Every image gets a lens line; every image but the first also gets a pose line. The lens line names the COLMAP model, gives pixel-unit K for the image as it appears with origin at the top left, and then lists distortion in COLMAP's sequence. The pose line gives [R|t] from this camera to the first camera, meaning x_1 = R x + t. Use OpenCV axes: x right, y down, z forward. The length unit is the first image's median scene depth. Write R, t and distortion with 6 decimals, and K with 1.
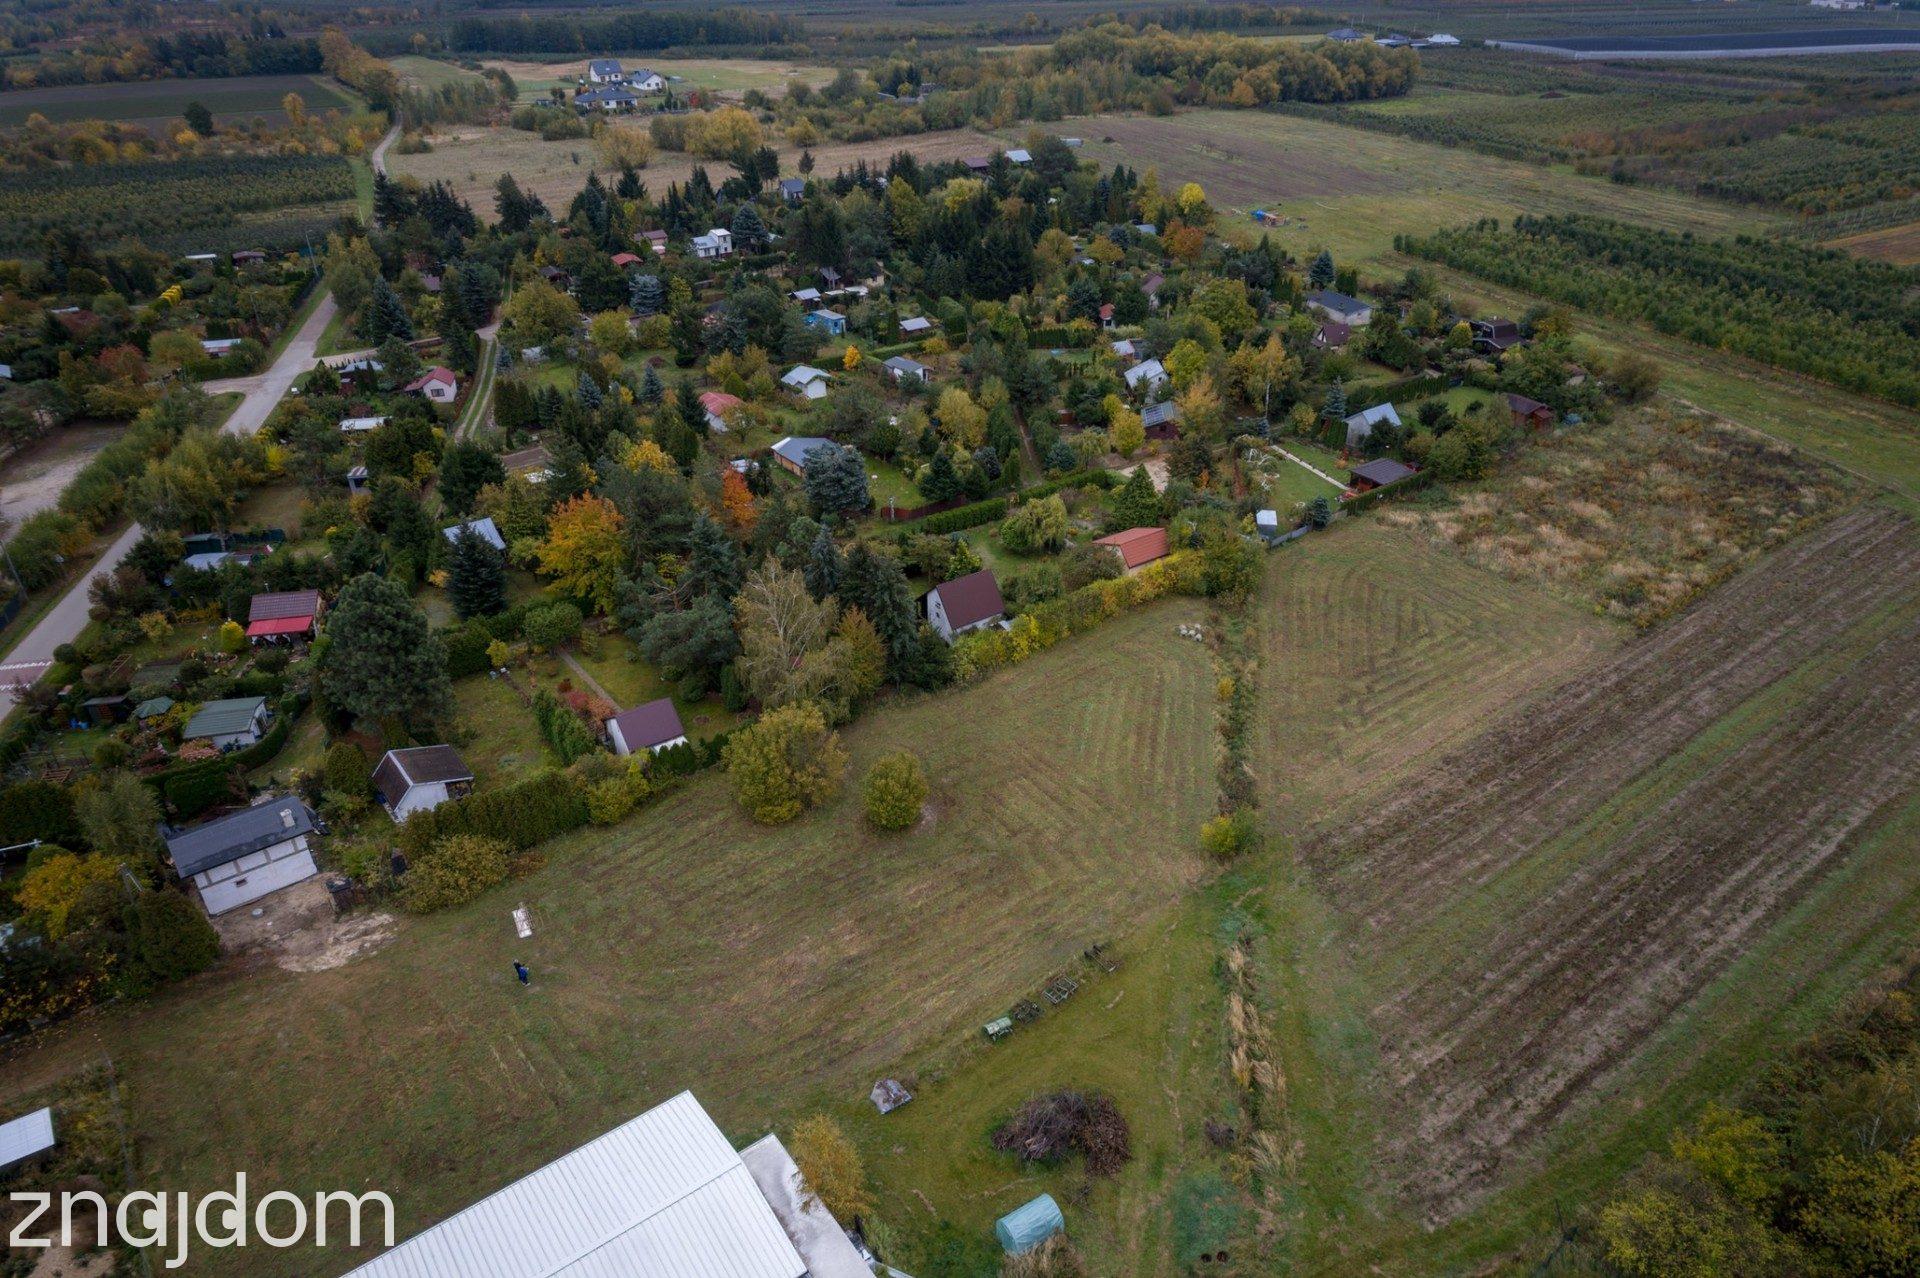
lens RADIAL K [[1221.2, 0, 961.6], [0, 1221.2, 645.0], [0, 0, 1]] dist [0.002937, 0.004368]
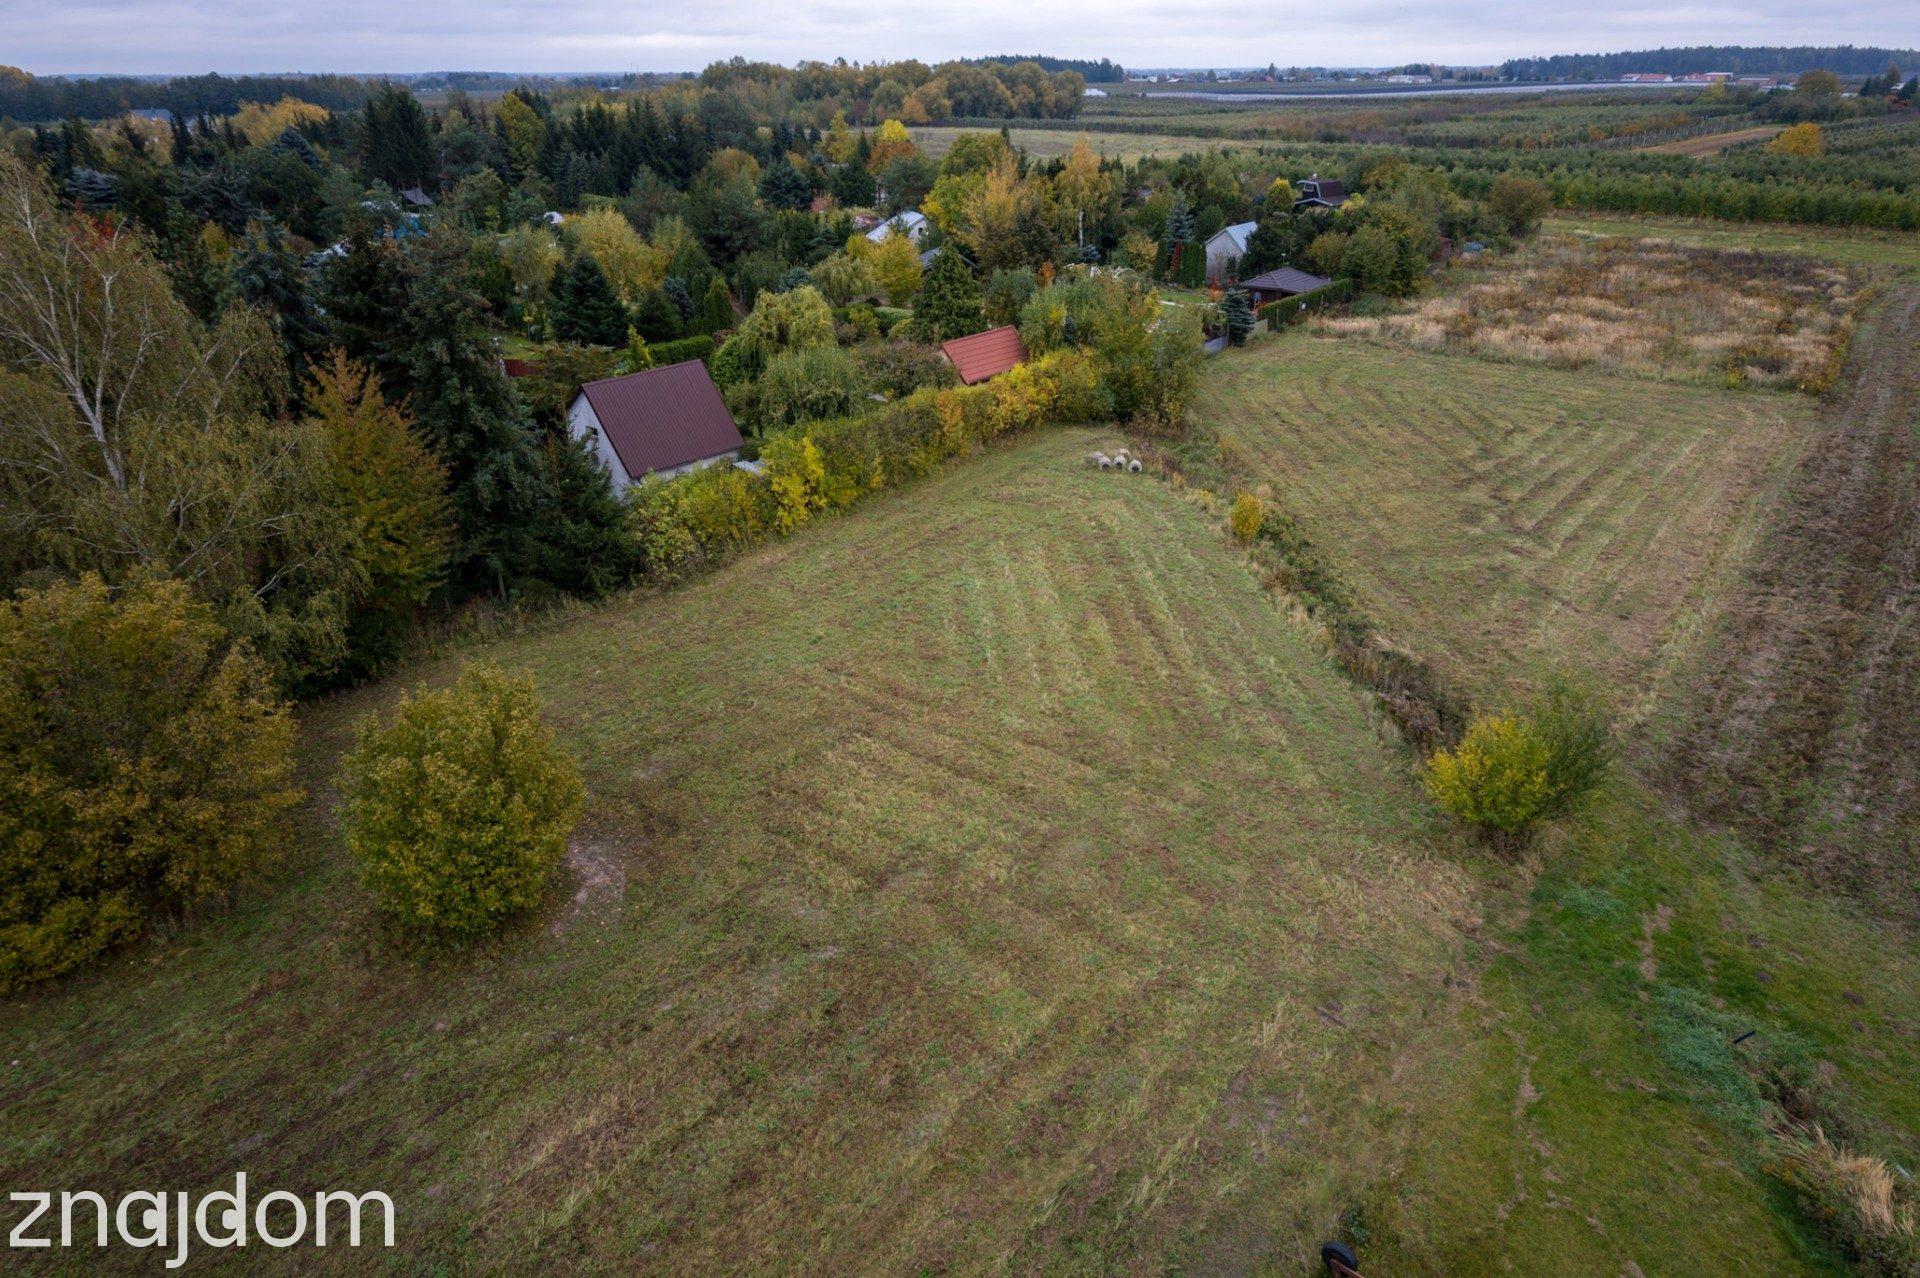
lens RADIAL K [[1221.2, 0, 967.0], [0, 1221.2, 632.1], [0, 0, 1]] dist [0.002937, 0.004368]
pose [[0.963554, -0.114909, 0.241579, -0.003467], [0.139449, 0.986399, -0.087009, 0.108995], [-0.228295, 0.117526, 0.966472, 0.607768]]
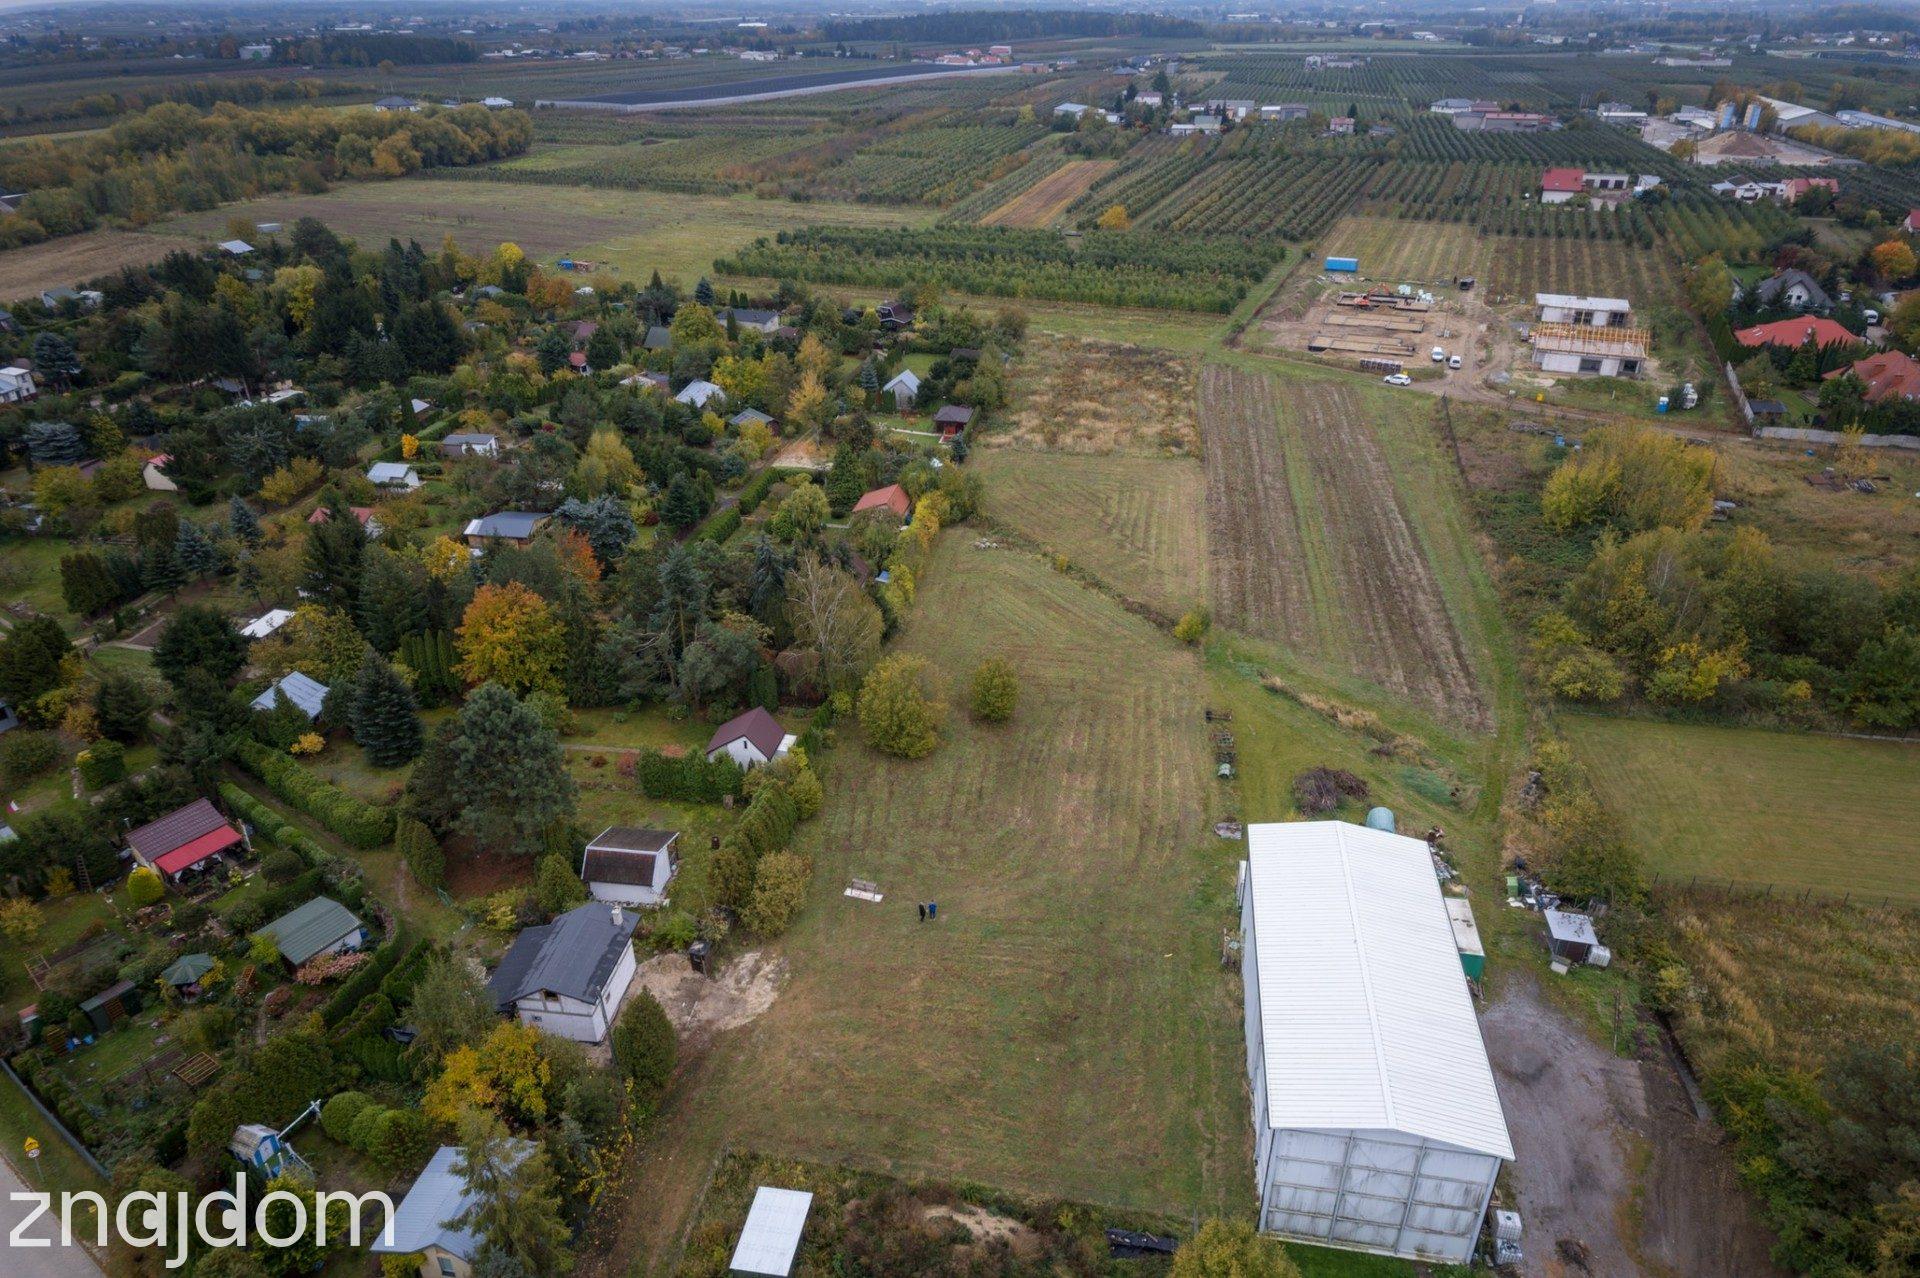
lens RADIAL K [[1221.2, 0, 955.8], [0, 1221.2, 651.7], [0, 0, 1]] dist [0.002937, 0.004368]
pose [[0.720309, -0.333766, 0.608075, -0.729285], [0.357459, 0.929871, 0.086960, -0.032366], [-0.594456, 0.154723, 0.789103, 0.047790]]
